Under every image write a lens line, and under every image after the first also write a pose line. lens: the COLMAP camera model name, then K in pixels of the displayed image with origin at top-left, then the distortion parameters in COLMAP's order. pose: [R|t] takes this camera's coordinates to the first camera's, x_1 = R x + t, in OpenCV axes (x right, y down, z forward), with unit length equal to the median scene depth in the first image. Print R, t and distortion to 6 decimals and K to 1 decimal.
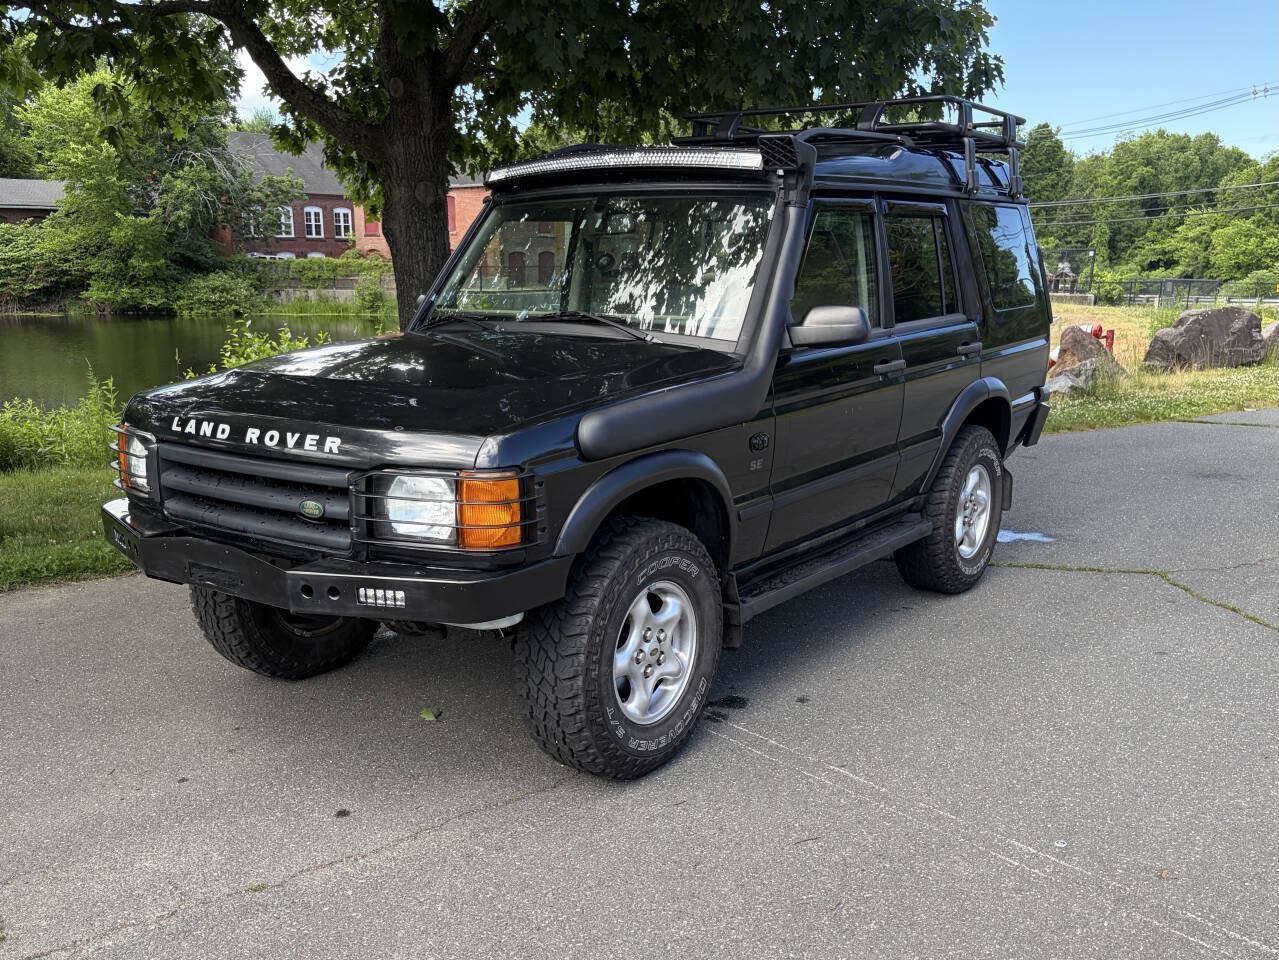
lens RADIAL K [[1183.0, 0, 647.1], [0, 1183.0, 576.5], [0, 0, 1]] dist [0.024146, 0.009061]
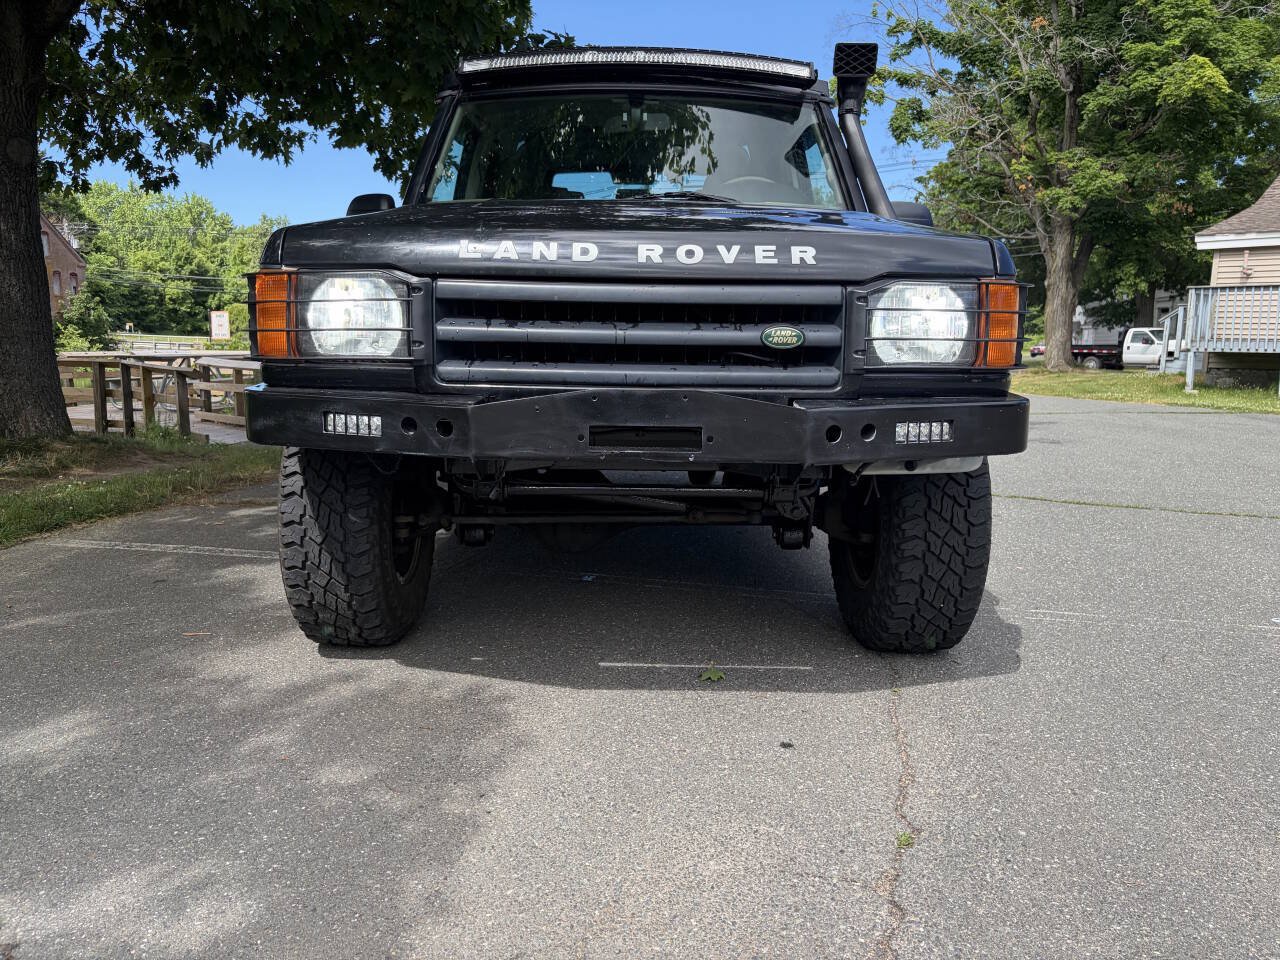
lens RADIAL K [[972.8, 0, 640.0], [0, 972.8, 480.0], [0, 0, 1]] dist [0.021921, -0.013175]
pose [[0.805877, -0.075958, 0.587190, -0.265660], [0.139165, 0.988253, -0.063154, 0.022359], [-0.575496, 0.132611, 0.806981, 0.199405]]
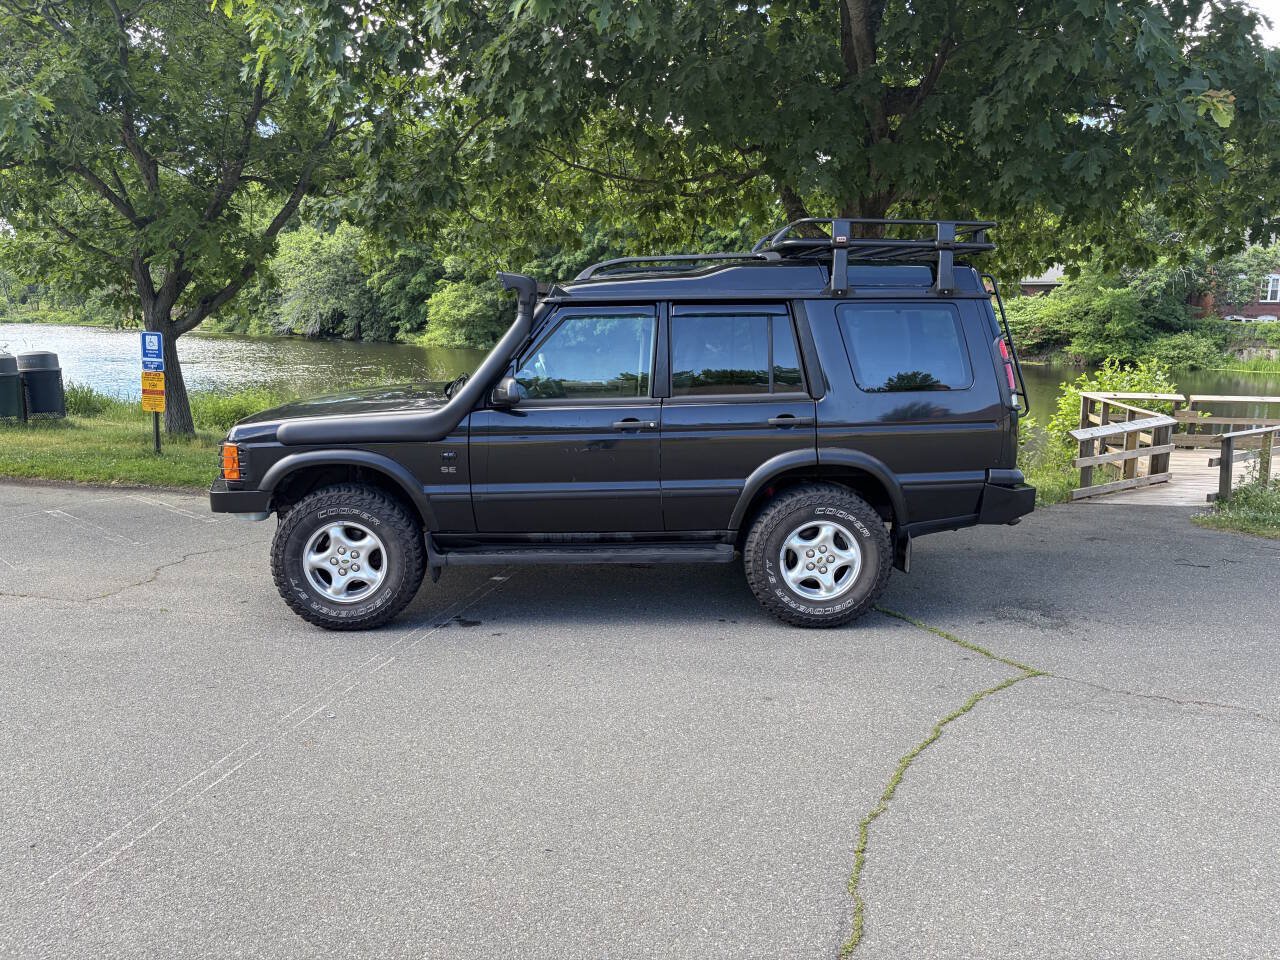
lens RADIAL K [[967.8, 0, 640.0], [0, 967.8, 480.0], [0, 0, 1]] dist [0.025248, -0.001625]
pose [[0.615084, 0.134871, -0.776841, 0.561851], [-0.209607, 0.977778, 0.003796, -0.061983], [0.760090, 0.160496, 0.629686, 0.164496]]
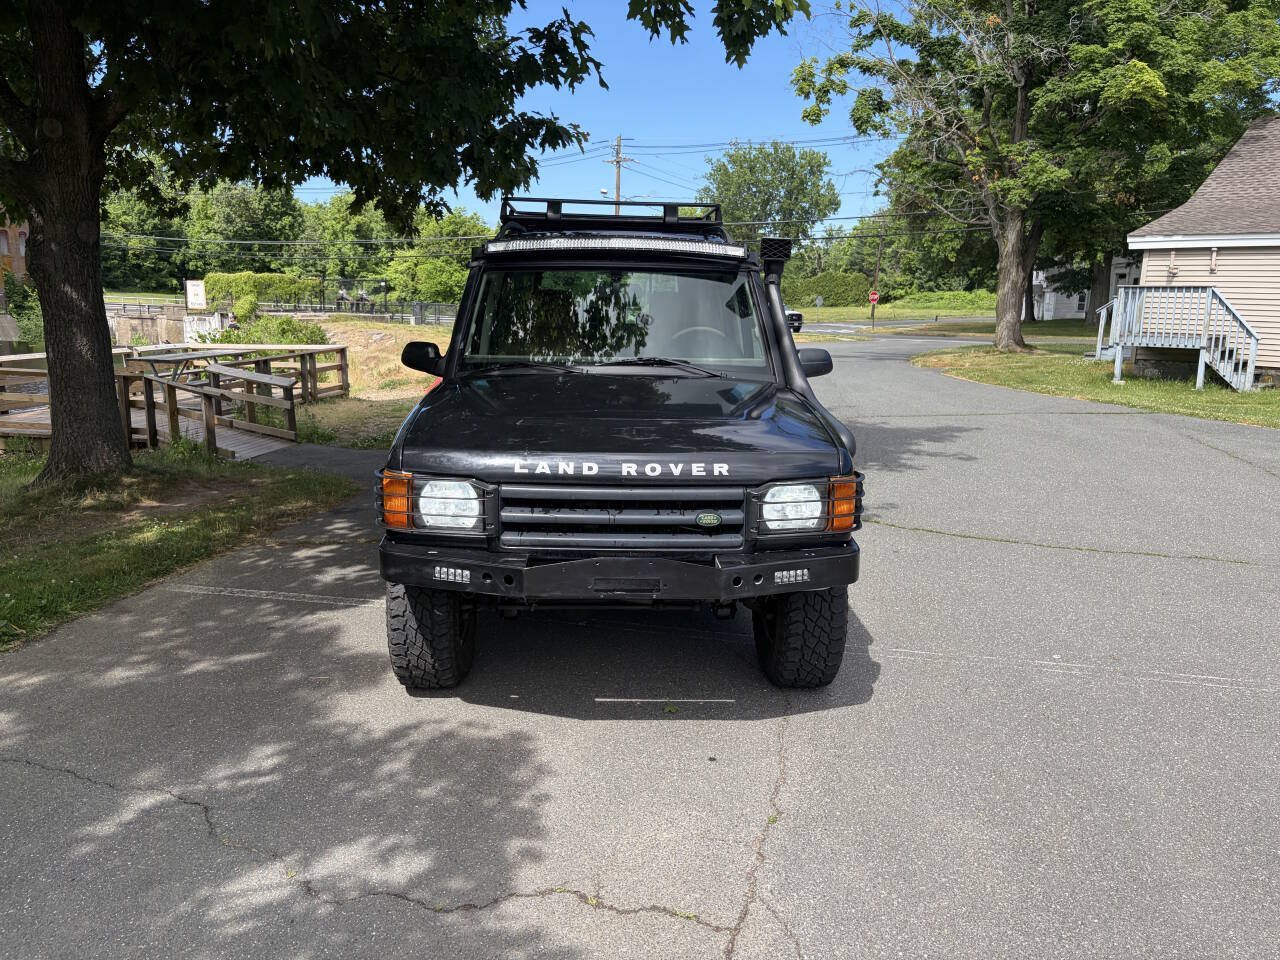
lens RADIAL K [[967.8, 0, 640.0], [0, 967.8, 480.0], [0, 0, 1]] dist [0.025248, -0.001625]
pose [[0.788169, -0.105050, 0.606427, -0.351371], [0.142202, 0.989747, -0.013367, -0.034749], [-0.598805, 0.096771, 0.795027, 0.073552]]
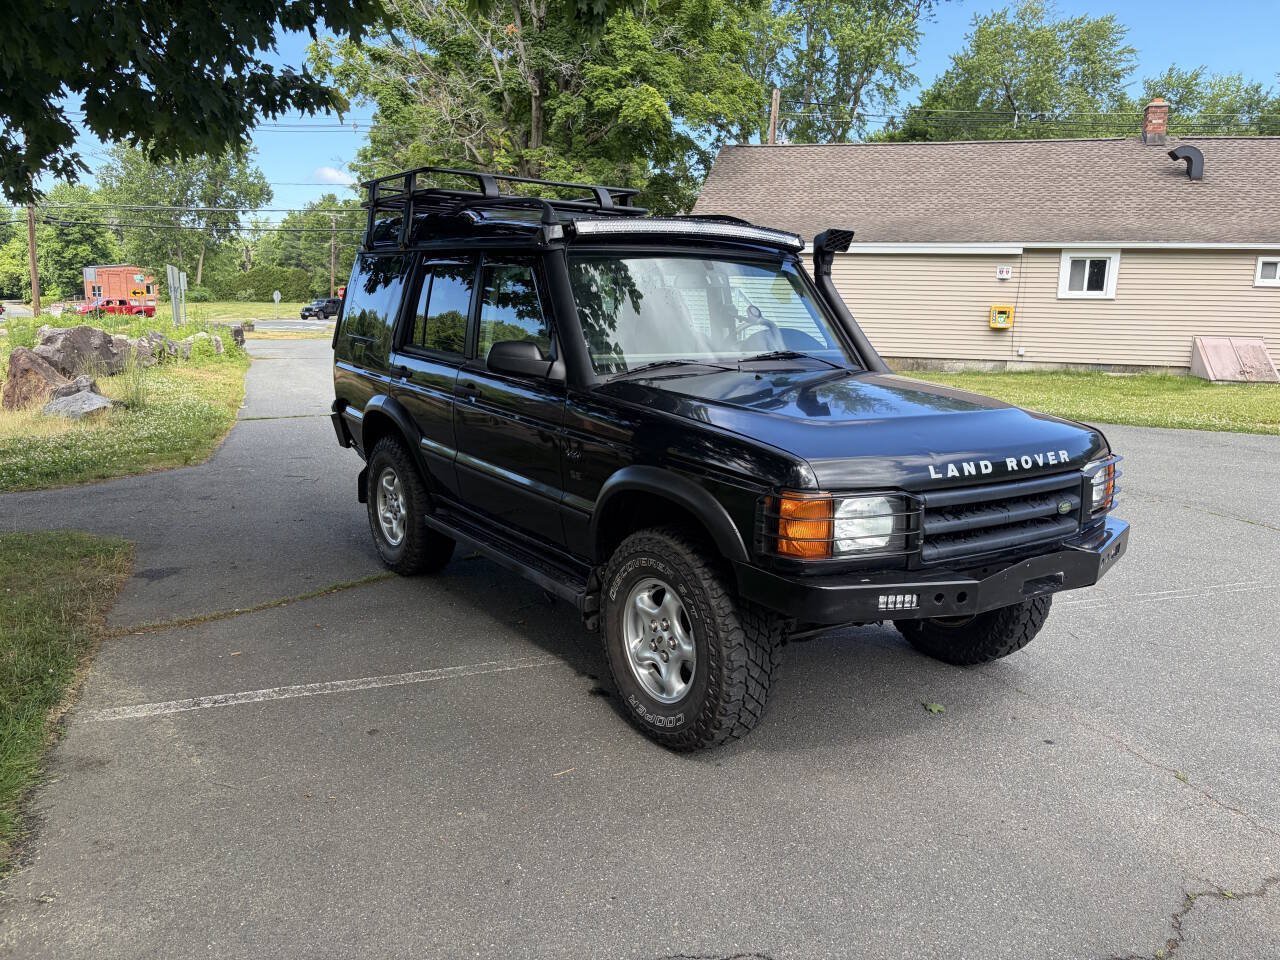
lens RADIAL K [[972.4, 0, 648.6], [0, 972.4, 470.0], [0, 0, 1]] dist [0.029793, 0.006766]
pose [[0.335655, -0.156204, 0.928943, -0.510580], [0.221620, 0.971569, 0.083293, -0.102949], [-0.915543, 0.177915, 0.360730, 0.369709]]
